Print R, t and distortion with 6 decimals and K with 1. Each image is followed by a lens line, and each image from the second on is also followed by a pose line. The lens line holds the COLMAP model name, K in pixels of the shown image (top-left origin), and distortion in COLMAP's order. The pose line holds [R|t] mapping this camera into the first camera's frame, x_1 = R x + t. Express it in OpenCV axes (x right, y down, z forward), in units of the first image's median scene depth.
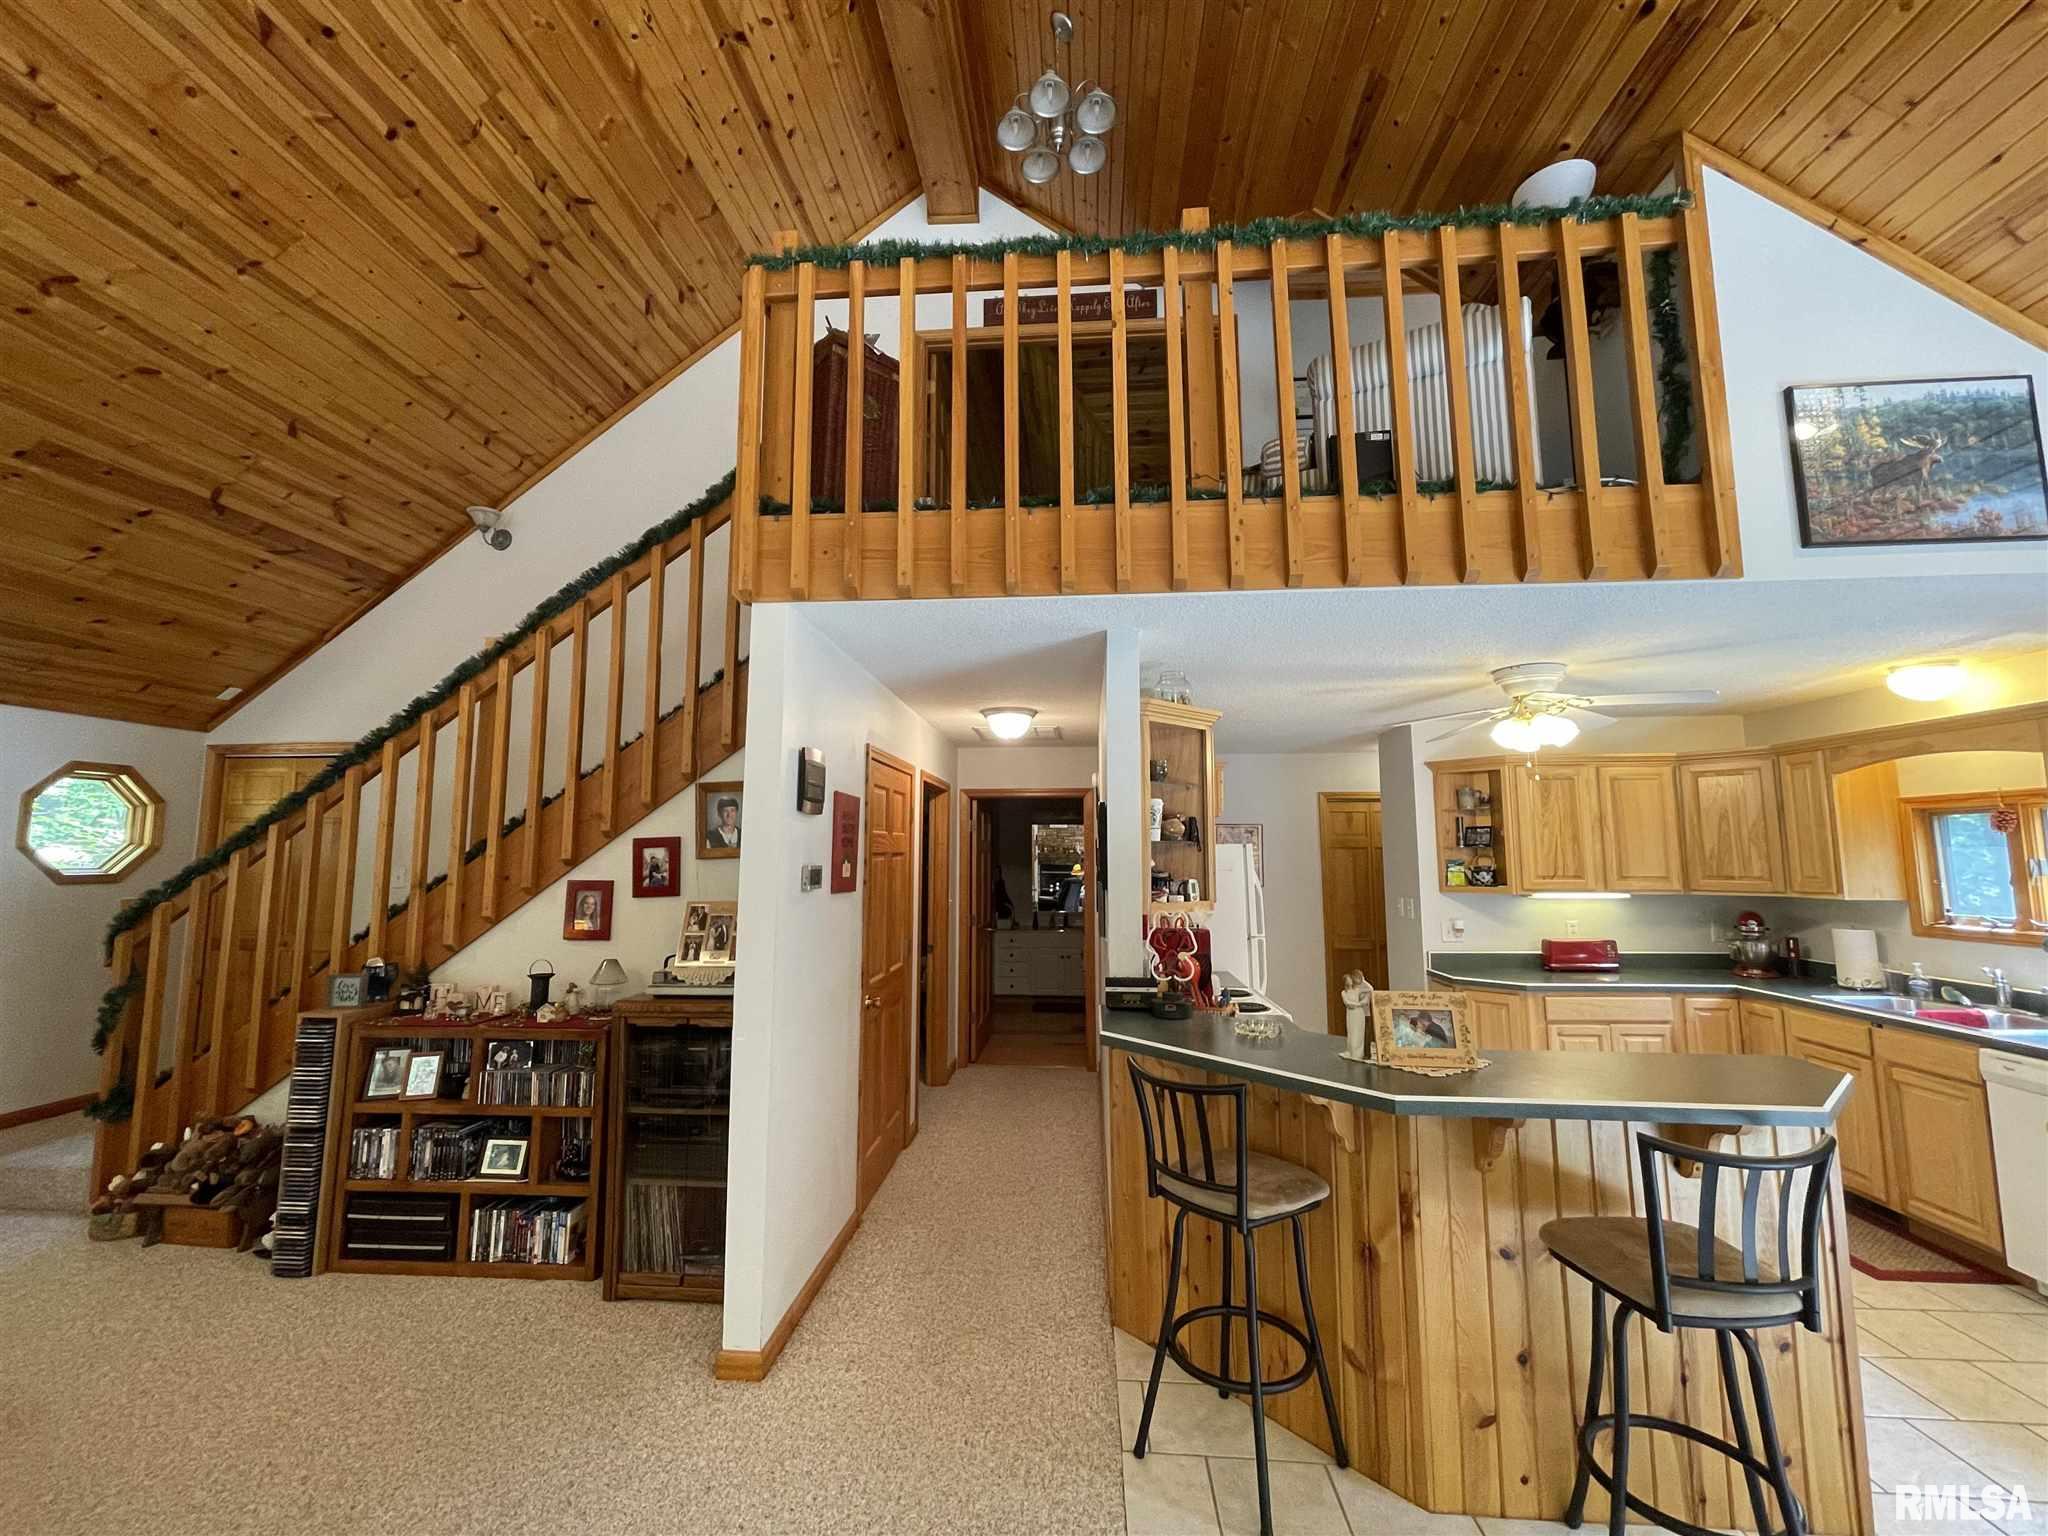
lens RADIAL K [[834.2, 0, 1024.0], [0, 834.2, 768.0], [0, 0, 1]] dist [-0.015849, 0.007720]
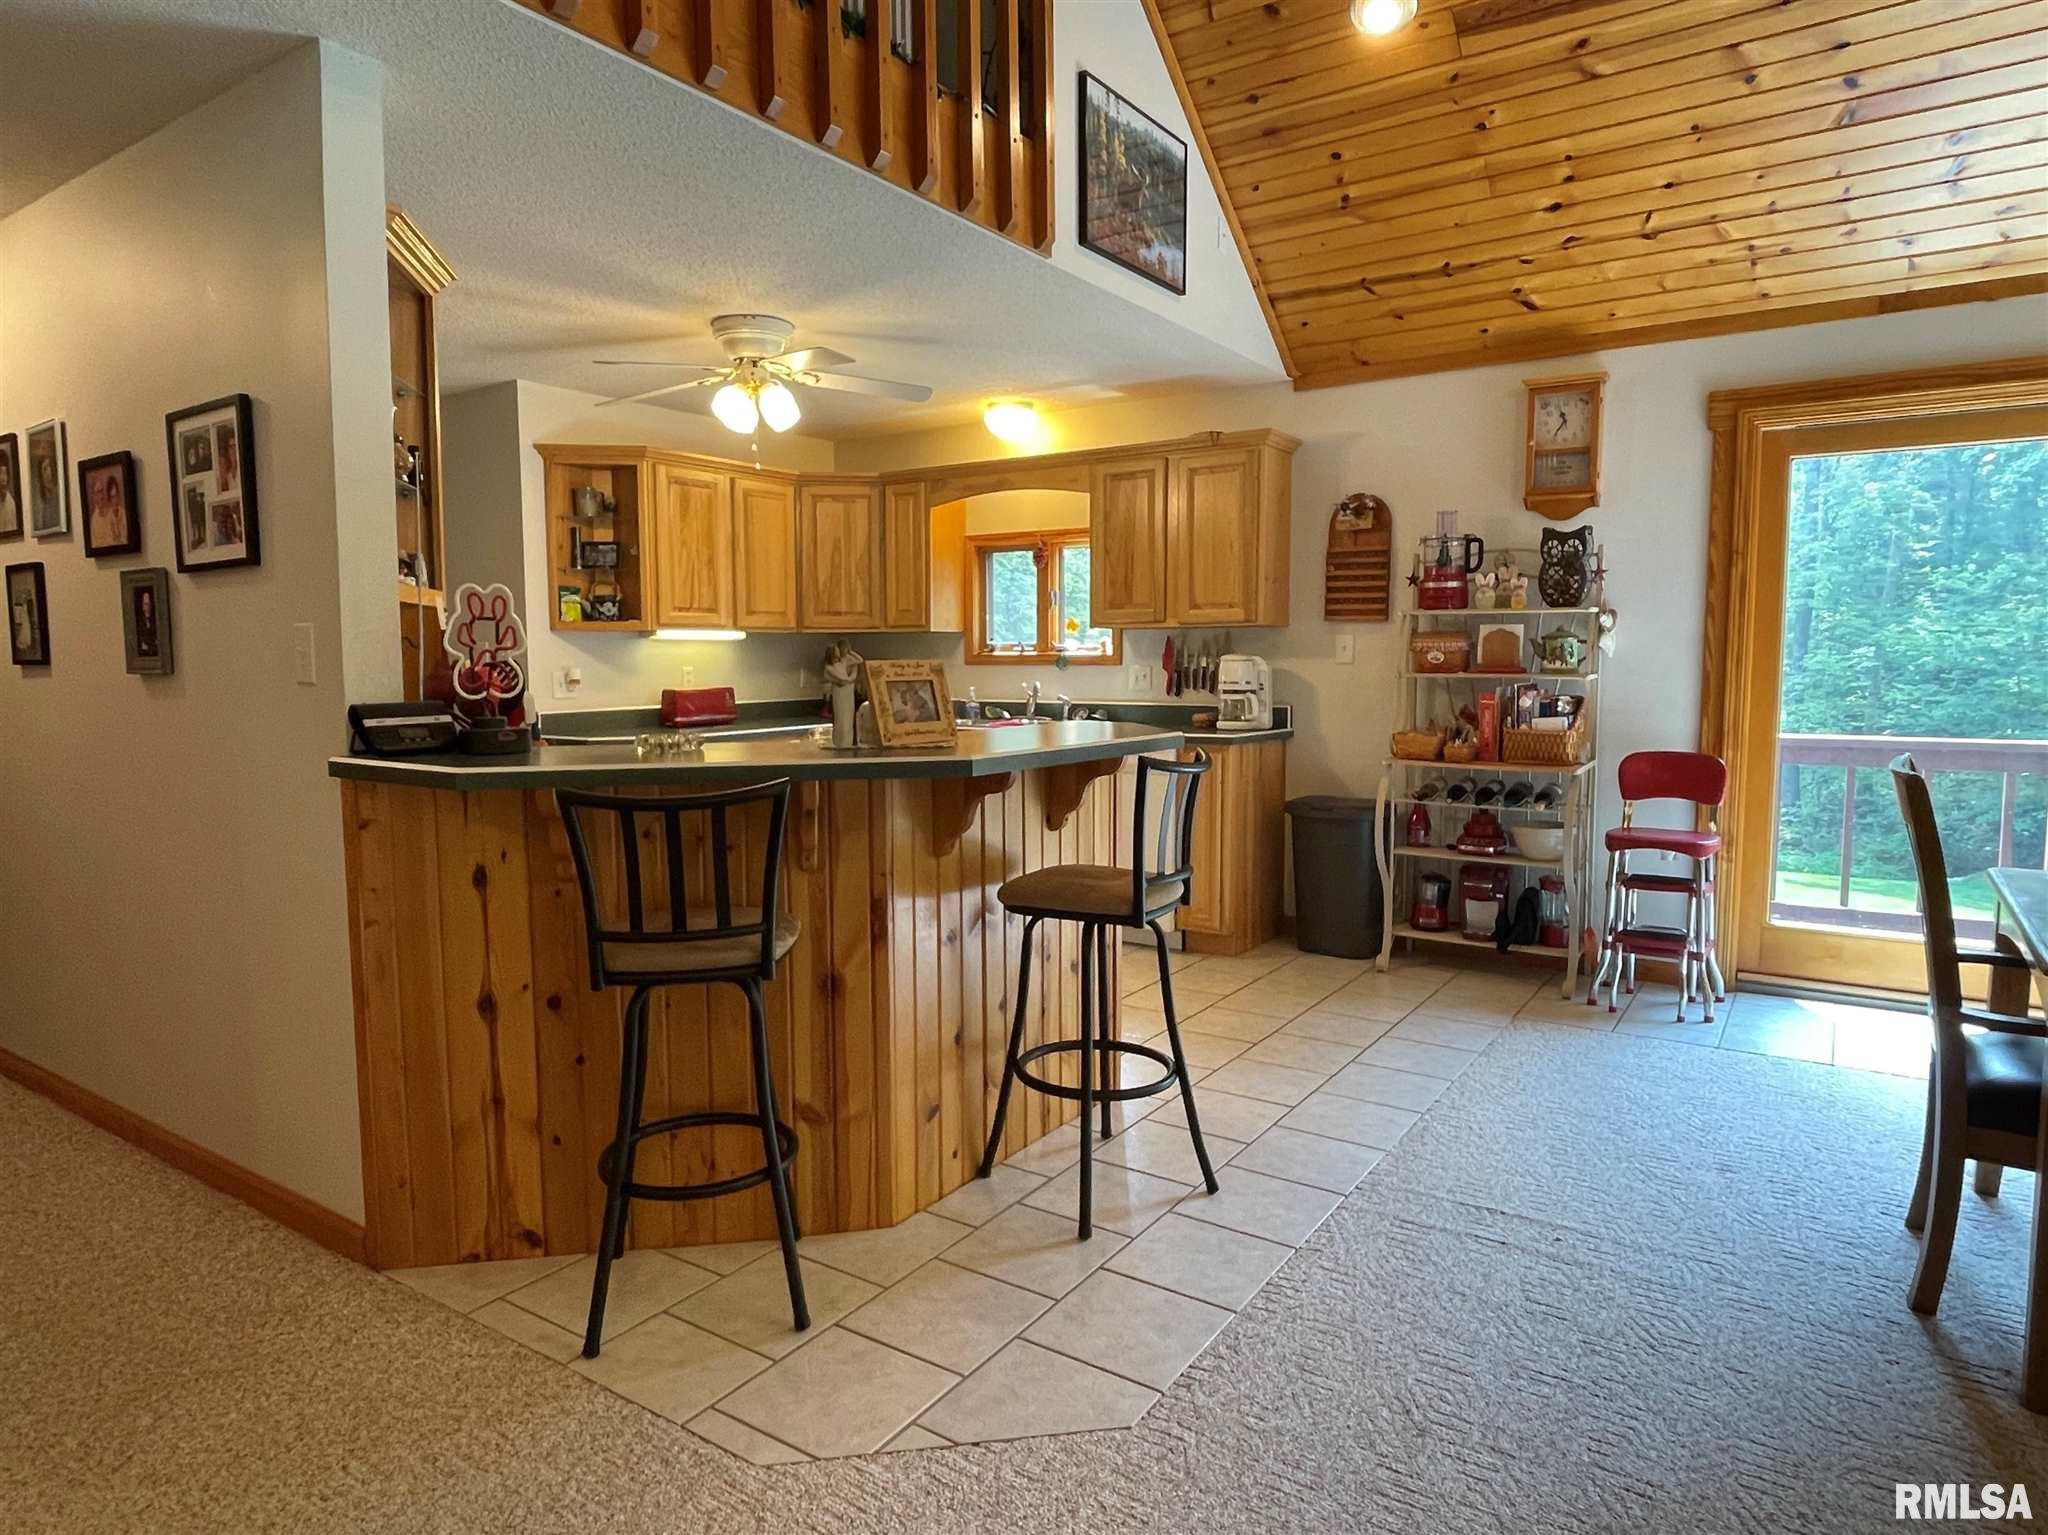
lens RADIAL K [[1212.2, 0, 1024.0], [0, 1212.2, 767.5], [0, 0, 1]] dist [0.004139, 0.000009]
pose [[0.492422, -0.085002, 0.866196, -0.270357], [-0.085963, 0.985604, 0.145589, 0.096228], [-0.866101, -0.146151, 0.478026, 0.153330]]
